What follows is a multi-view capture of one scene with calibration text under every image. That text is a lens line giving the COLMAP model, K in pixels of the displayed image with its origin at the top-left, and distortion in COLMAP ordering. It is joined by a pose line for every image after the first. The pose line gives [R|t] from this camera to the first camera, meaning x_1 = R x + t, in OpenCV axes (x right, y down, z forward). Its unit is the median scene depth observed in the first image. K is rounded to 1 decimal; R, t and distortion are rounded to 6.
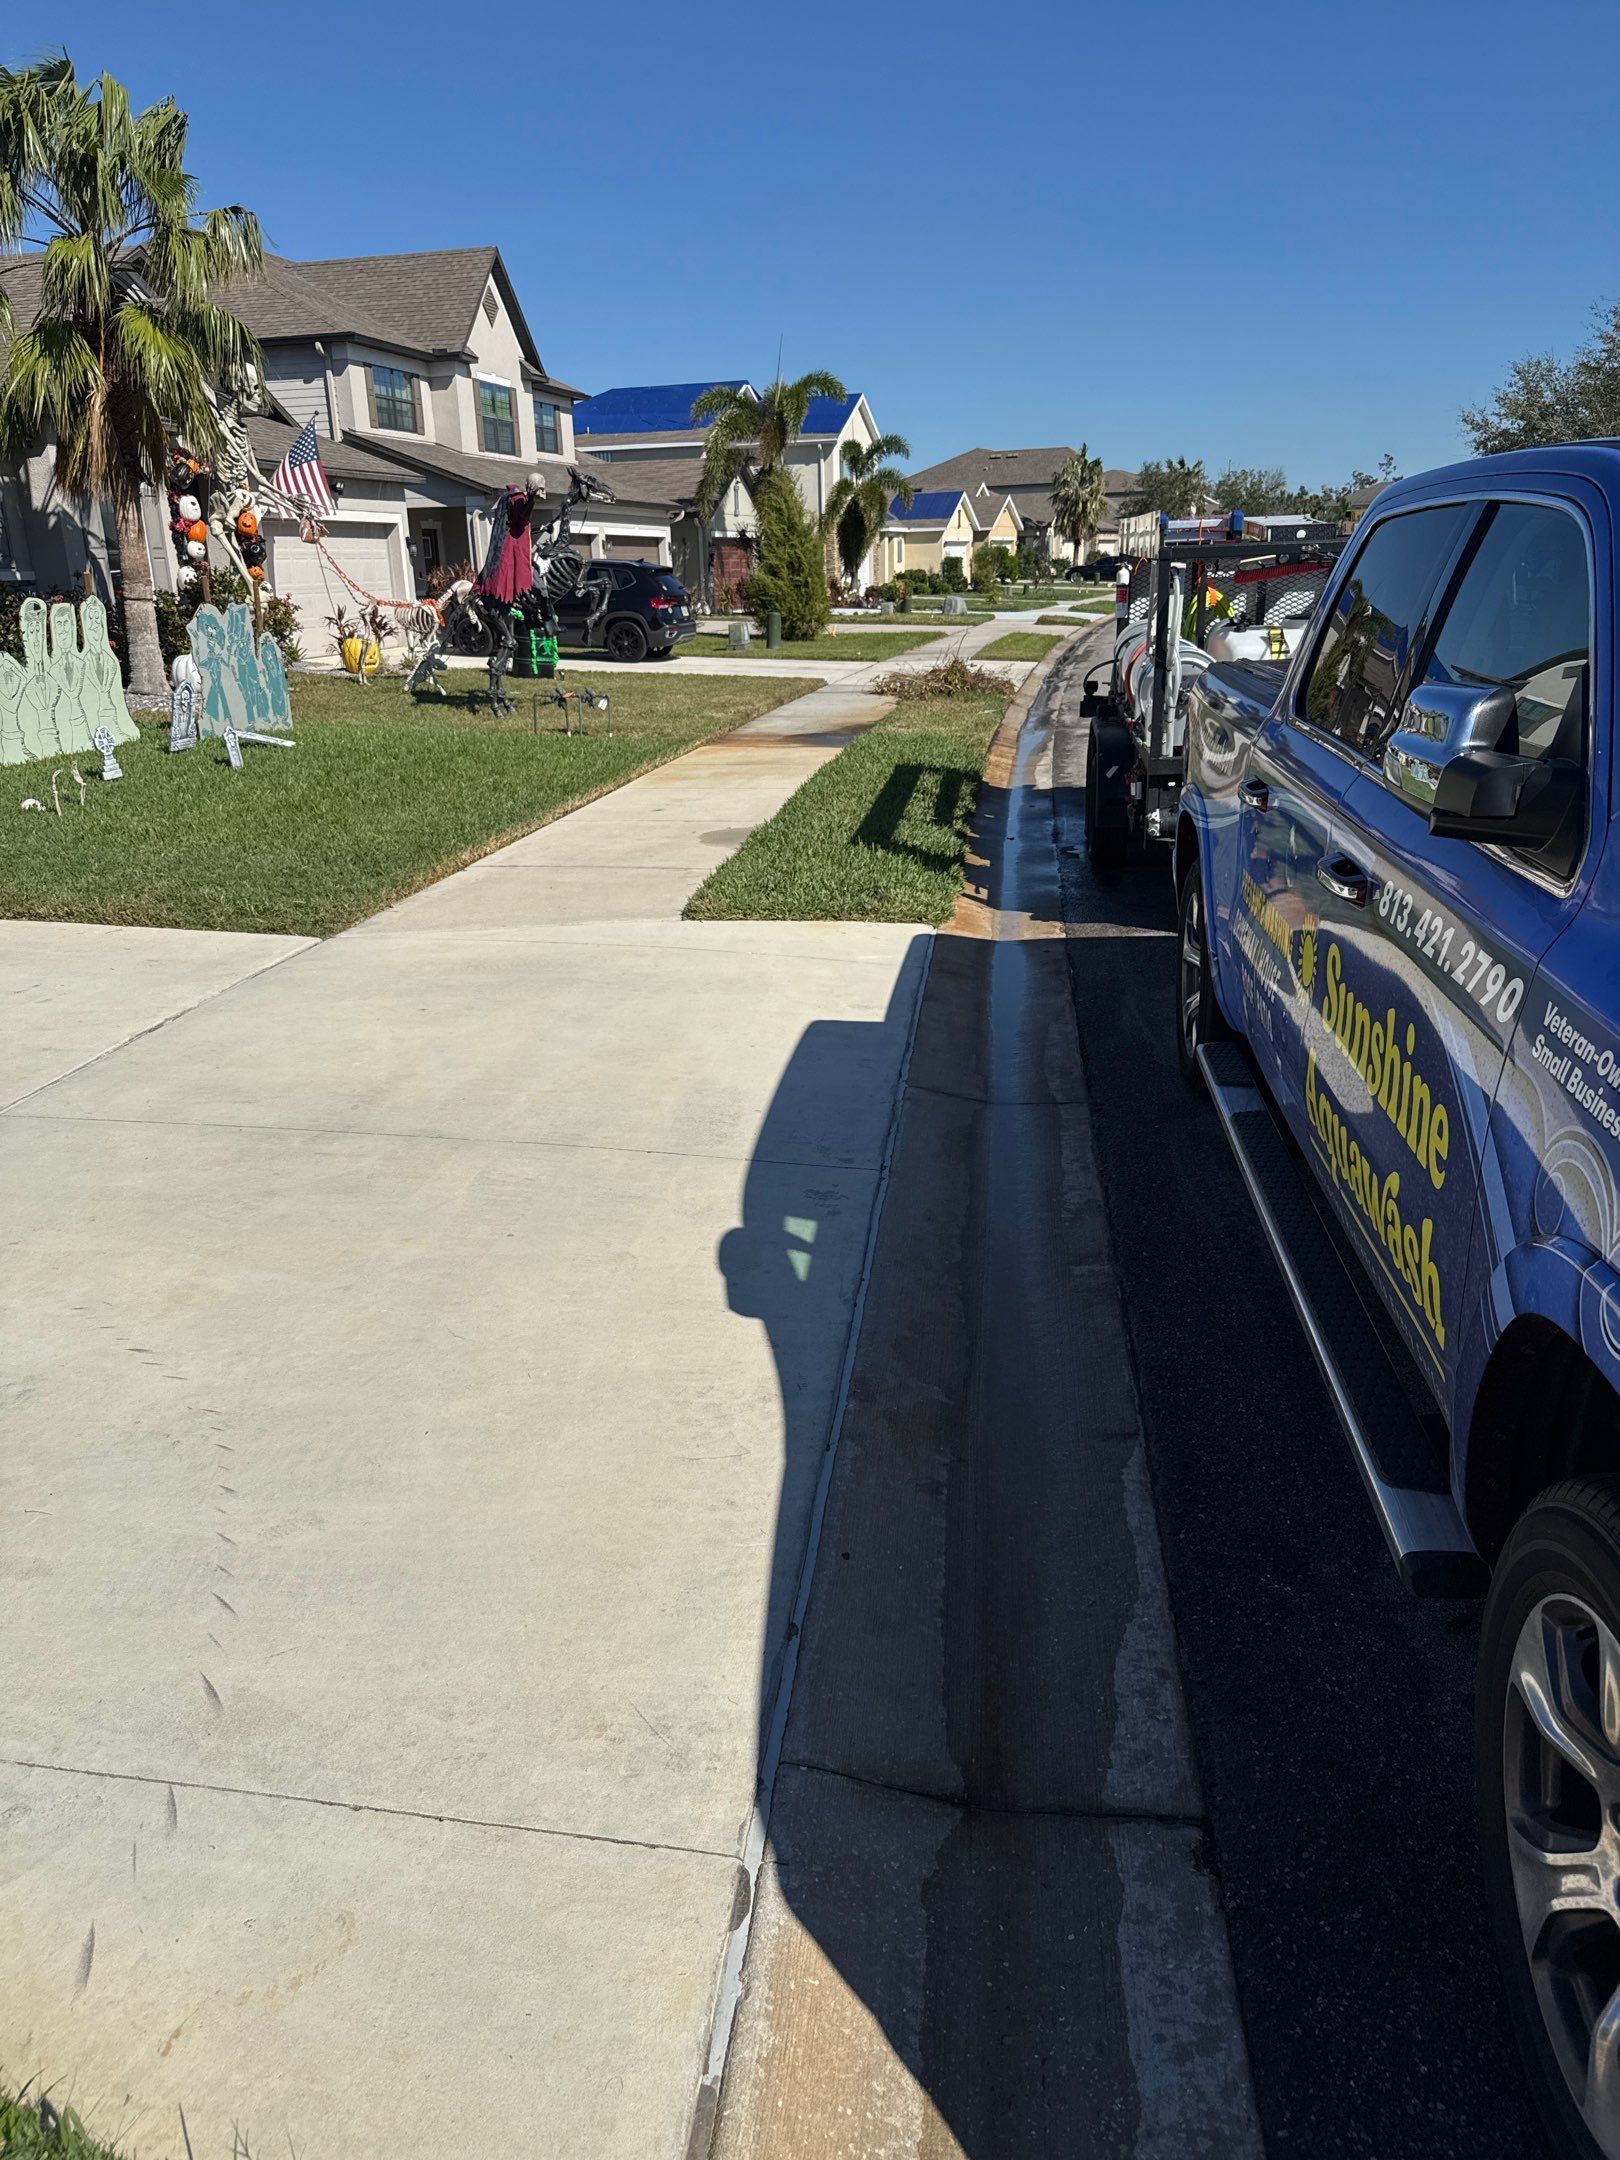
lens RADIAL K [[1544.4, 0, 818.1], [0, 1544.4, 1071.8], [0, 0, 1]] dist [0.062251, -0.083604]
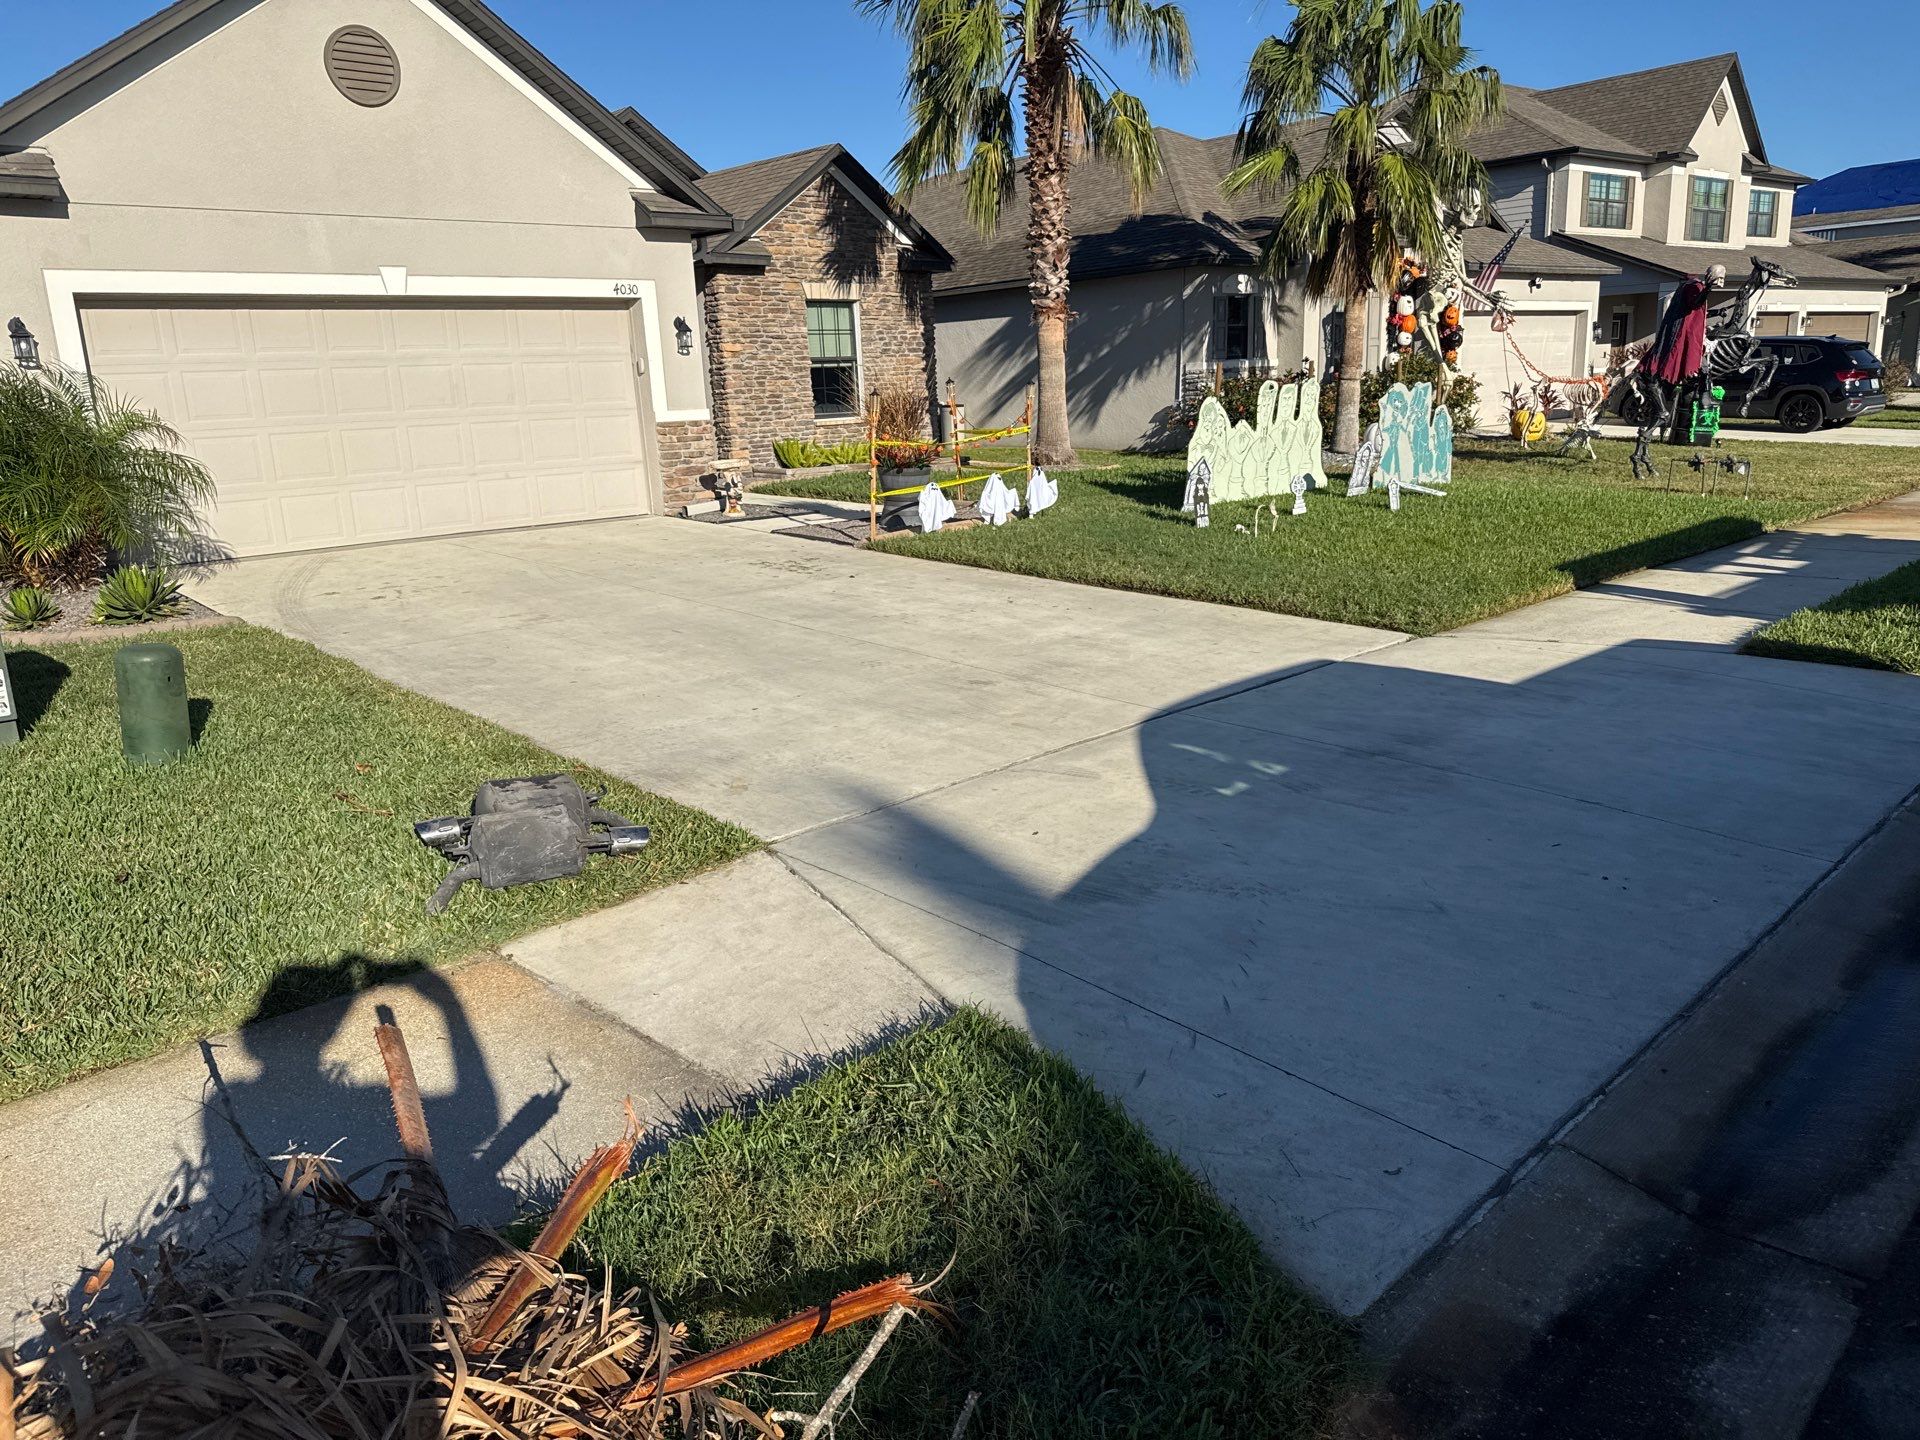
lens RADIAL K [[1372.8, 0, 939.2], [0, 1372.8, 703.6], [0, 0, 1]] dist [0.062251, -0.083604]
pose [[0.774692, 0.139382, -0.616787, 0.040616], [-0.177373, 0.984144, -0.000386, 0.018562], [0.606953, 0.109700, 0.787130, -0.067617]]
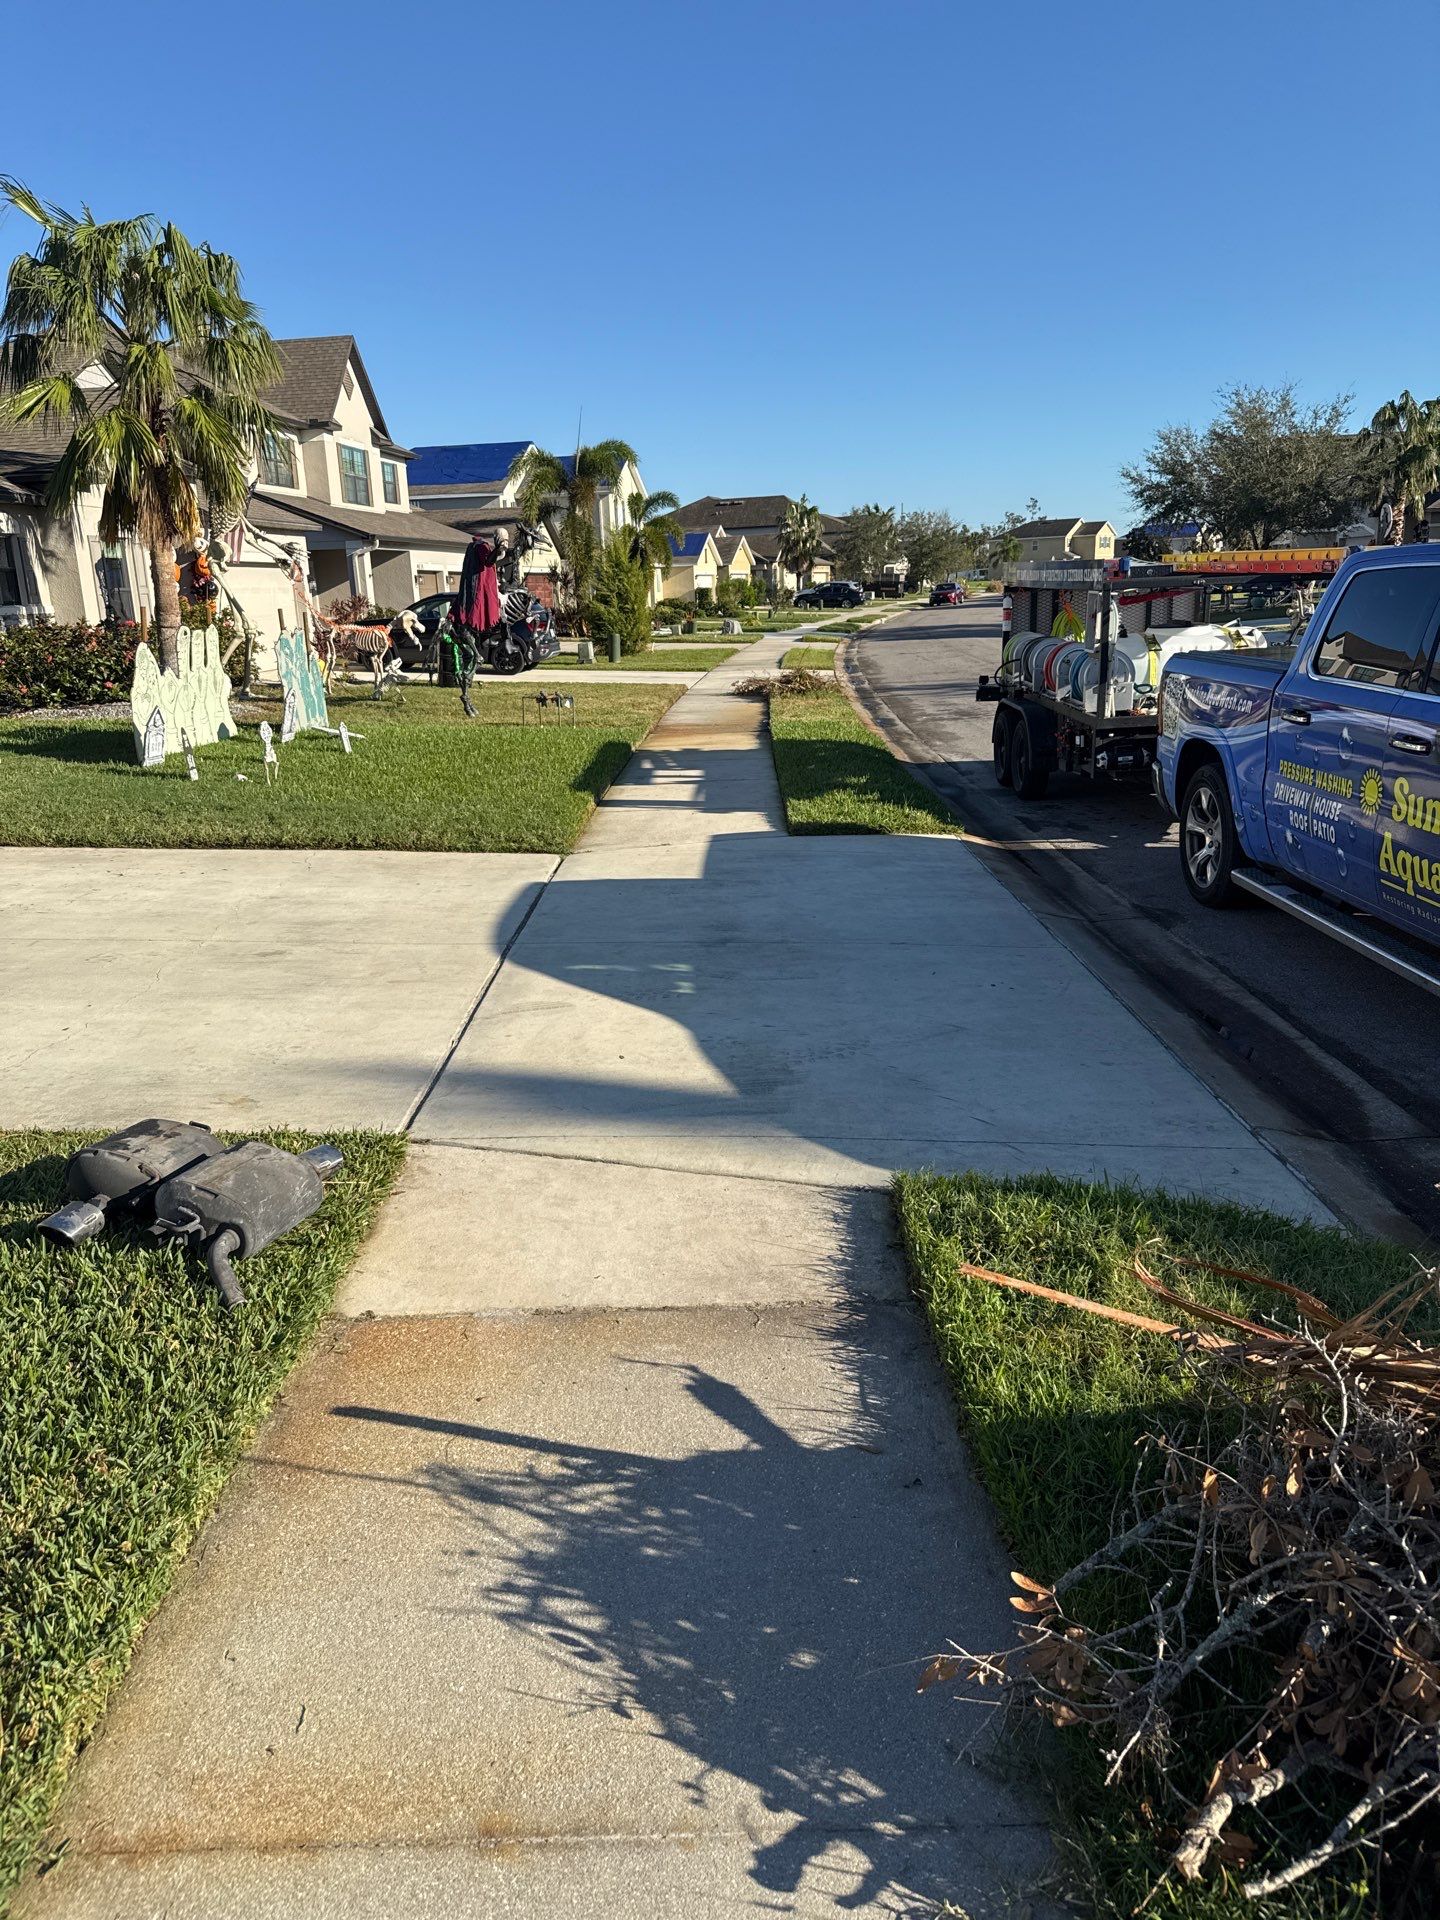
lens RADIAL K [[1372.8, 0, 725.6], [0, 1372.8, 969.7], [0, 0, 1]] dist [0.062251, -0.083604]
pose [[0.991801, -0.042548, 0.120499, -0.144054], [0.048403, 0.997764, -0.046087, 0.039150], [-0.118268, 0.051542, 0.991643, -0.126499]]
